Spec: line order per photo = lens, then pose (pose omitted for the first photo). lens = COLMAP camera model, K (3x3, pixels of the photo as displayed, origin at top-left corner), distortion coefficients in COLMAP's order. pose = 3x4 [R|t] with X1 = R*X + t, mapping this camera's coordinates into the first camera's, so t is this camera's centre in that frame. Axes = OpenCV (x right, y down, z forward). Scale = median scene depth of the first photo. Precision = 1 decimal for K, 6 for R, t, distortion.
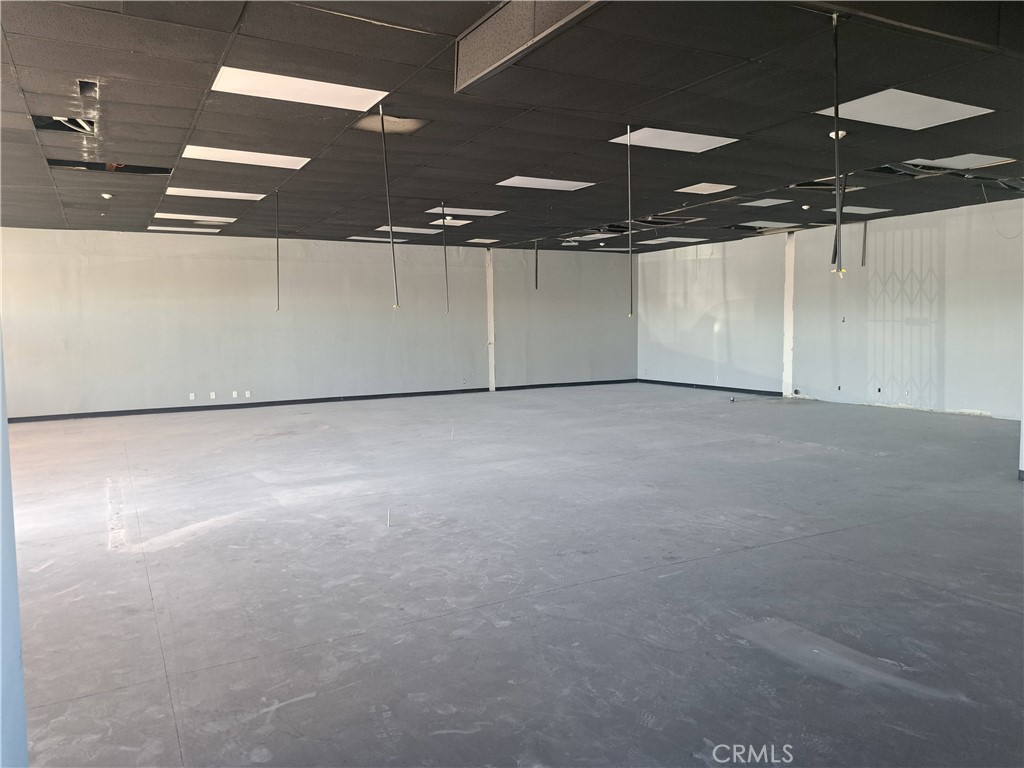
lens RADIAL K [[727.2, 0, 503.1], [0, 727.2, 385.4], [0, 0, 1]] dist [0.045712, -0.045495]
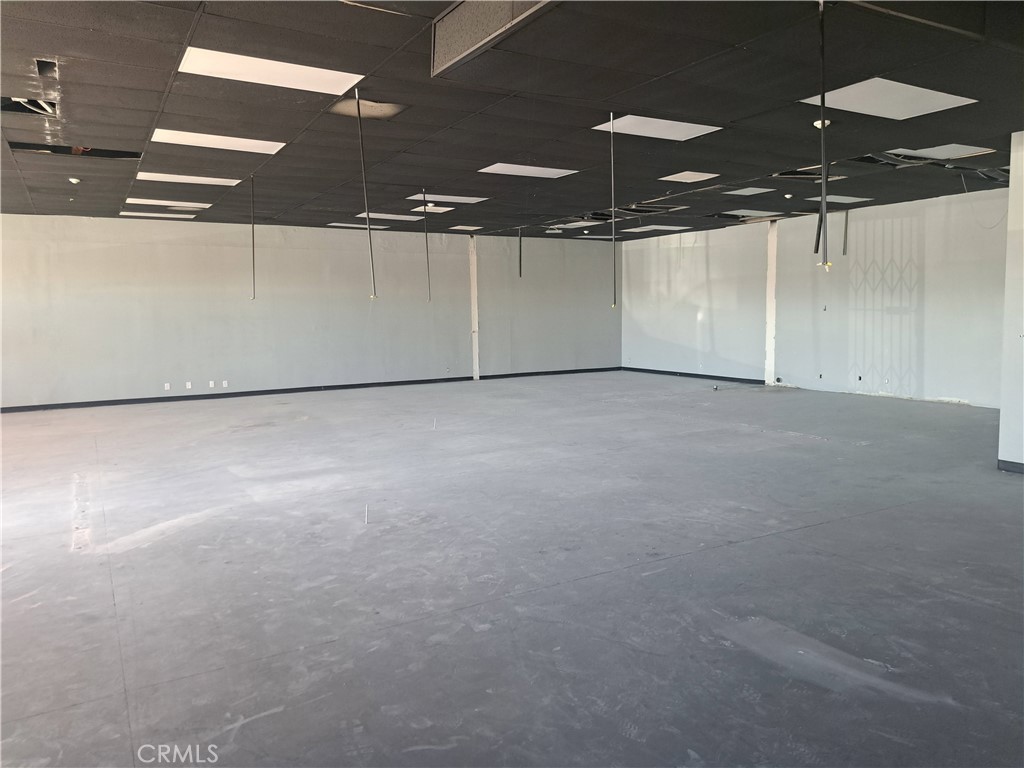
lens RADIAL K [[727.2, 0, 510.6], [0, 727.2, 378.1], [0, 0, 1]] dist [0.045712, -0.045495]
pose [[0.999524, -0.001827, 0.030797, 0.005107], [0.001573, 0.999964, 0.008280, -0.007338], [-0.030811, -0.008227, 0.999491, 0.020430]]
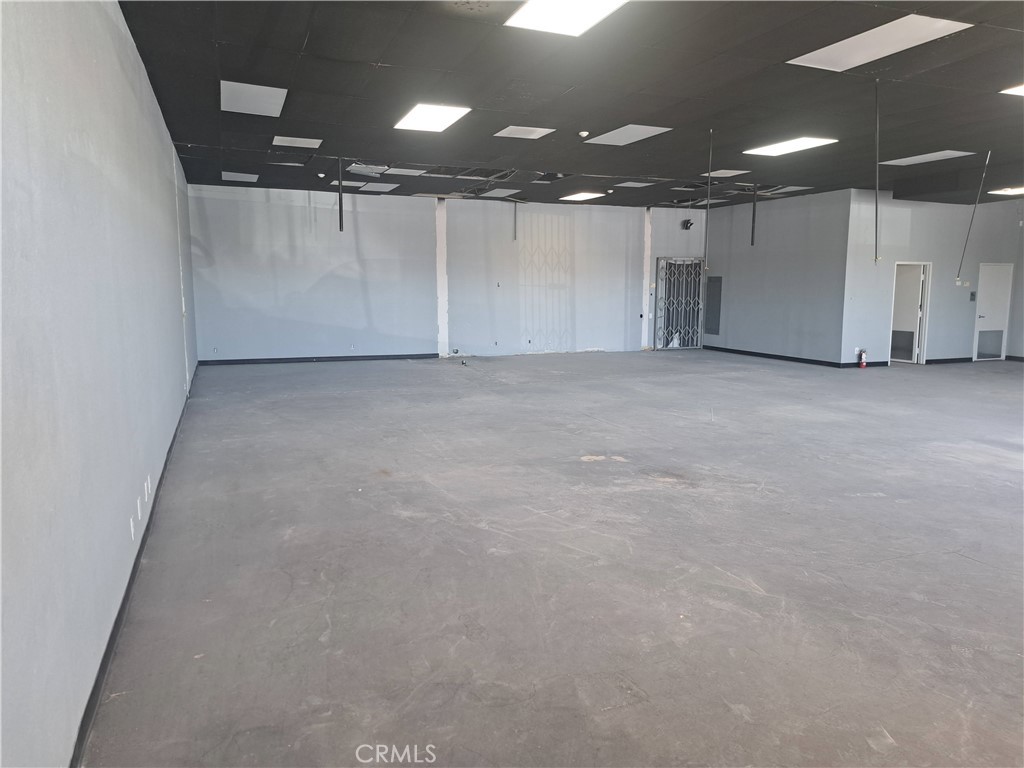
lens RADIAL K [[727.2, 0, 512.0], [0, 727.2, 385.6], [0, 0, 1]] dist [0.045712, -0.045495]
pose [[0.121956, -0.124706, 0.984670, -1.787508], [0.079287, 0.990129, 0.115577, -0.160393], [-0.989364, 0.063977, 0.130639, 2.171107]]
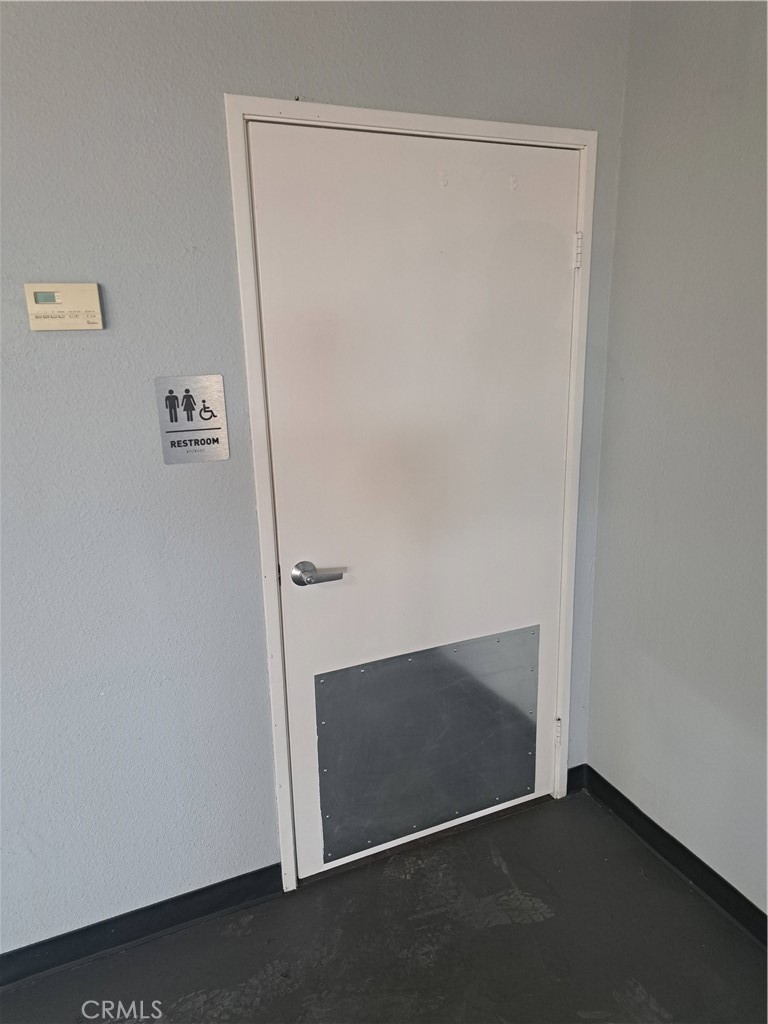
lens RADIAL K [[727.2, 0, 387.8], [0, 727.2, 515.1], [0, 0, 1]] dist [0.045712, -0.045495]
pose [[0.057781, -0.249622, 0.966618, 0.926902], [0.097586, 0.965011, 0.243374, -0.062165], [-0.993548, 0.080266, 0.080119, 0.669575]]
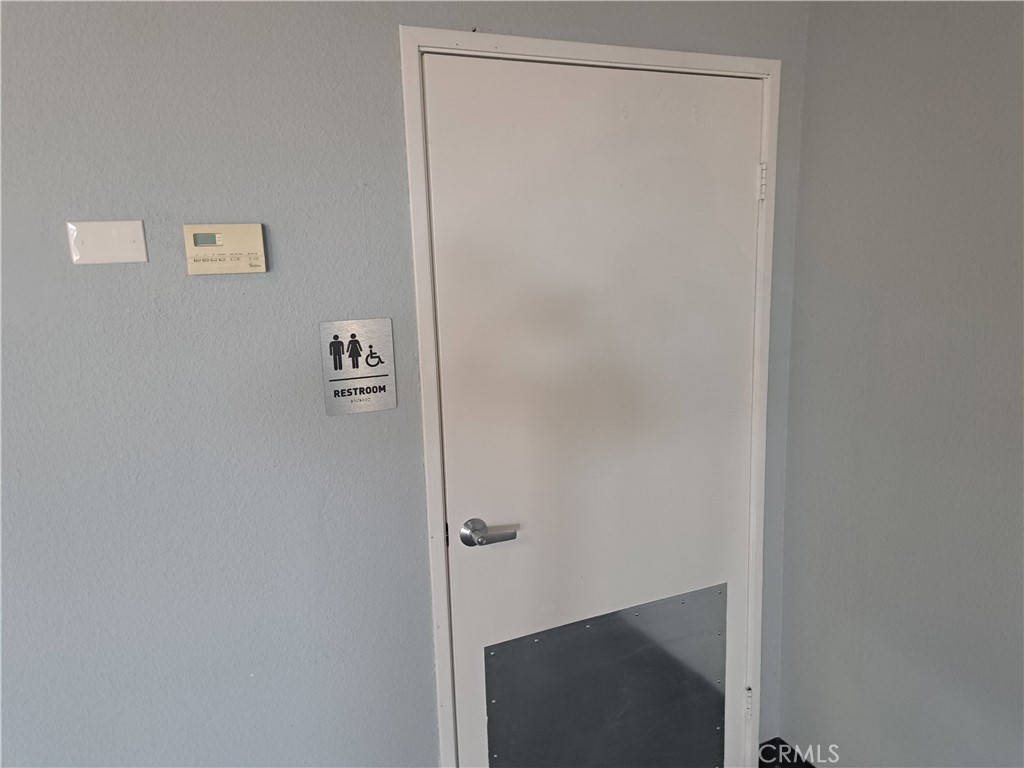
lens RADIAL K [[727.2, 0, 509.1], [0, 727.2, 376.7], [0, 0, 1]] dist [0.045712, -0.045495]
pose [[0.072806, -0.169063, 0.982913, 0.957318], [0.104844, 0.981365, 0.161030, -0.069625], [-0.991820, 0.091329, 0.089175, 0.690556]]
